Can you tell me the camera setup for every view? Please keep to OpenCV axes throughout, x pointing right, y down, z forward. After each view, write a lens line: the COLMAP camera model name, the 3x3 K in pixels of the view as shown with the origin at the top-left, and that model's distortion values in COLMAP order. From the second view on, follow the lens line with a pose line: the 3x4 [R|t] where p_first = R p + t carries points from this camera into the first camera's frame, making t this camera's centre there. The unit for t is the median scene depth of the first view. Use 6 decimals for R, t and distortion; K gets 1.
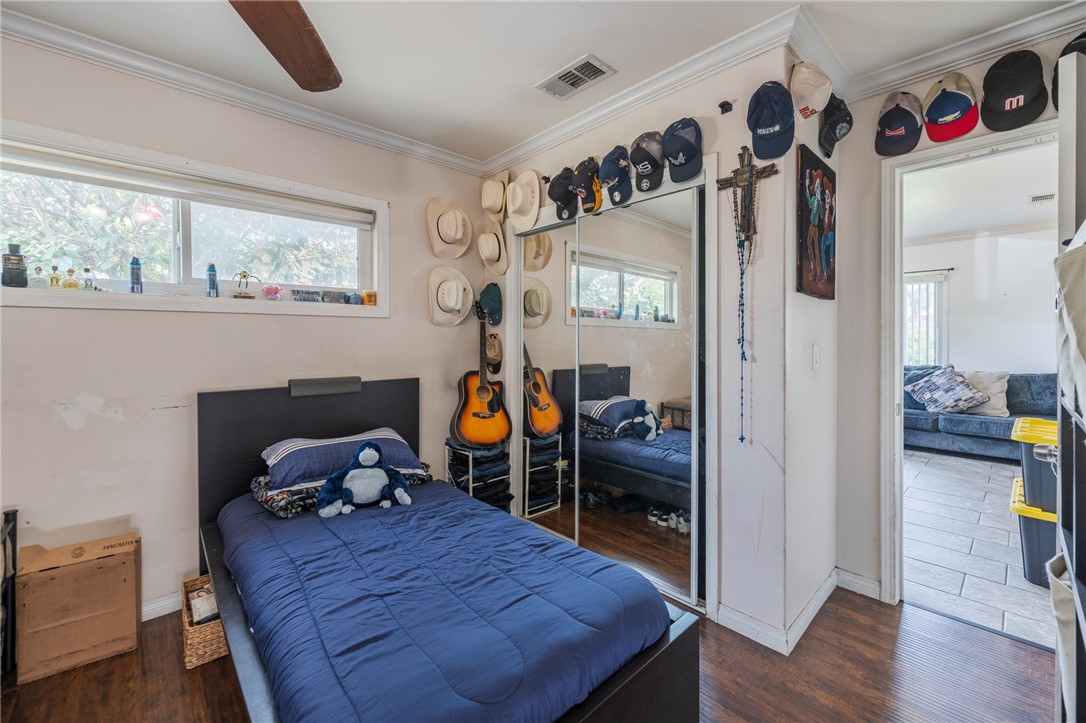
lens RADIAL K [[446.4, 0, 543.3], [0, 446.4, 345.7], [0, 0, 1]] dist [-0.001418, -0.000072]
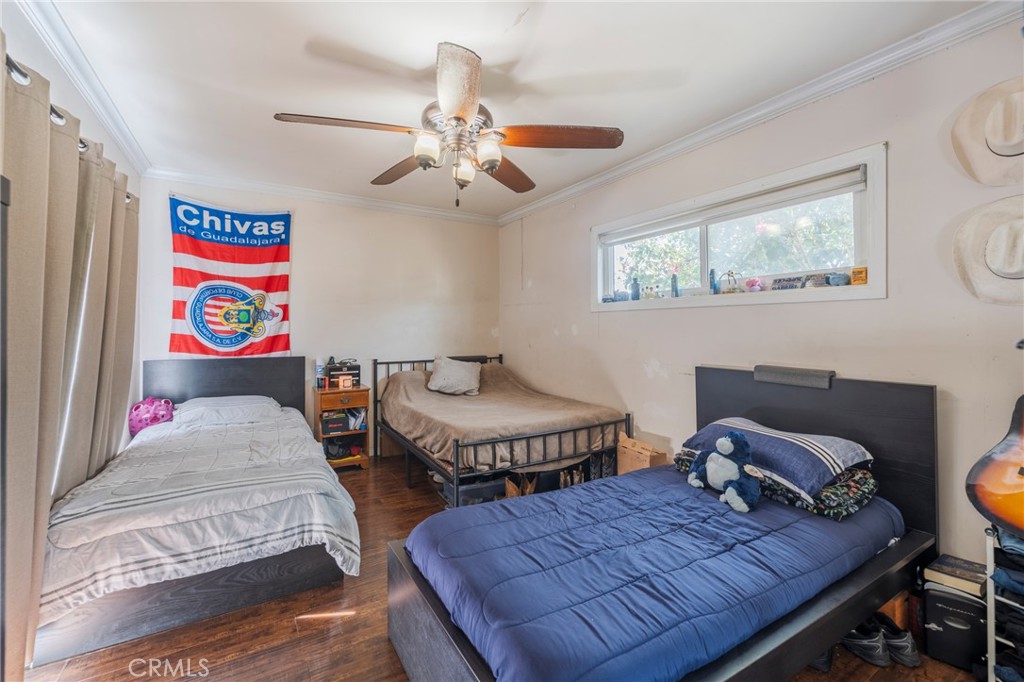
lens RADIAL K [[421.0, 0, 512.3], [0, 421.0, 326.1], [0, 0, 1]] dist [-0.001418, -0.000072]
pose [[-0.197839, 0.001486, -0.980233, 0.614962], [-0.009427, 0.999950, 0.003419, -0.016505], [0.980189, 0.009917, -0.197815, 0.704906]]
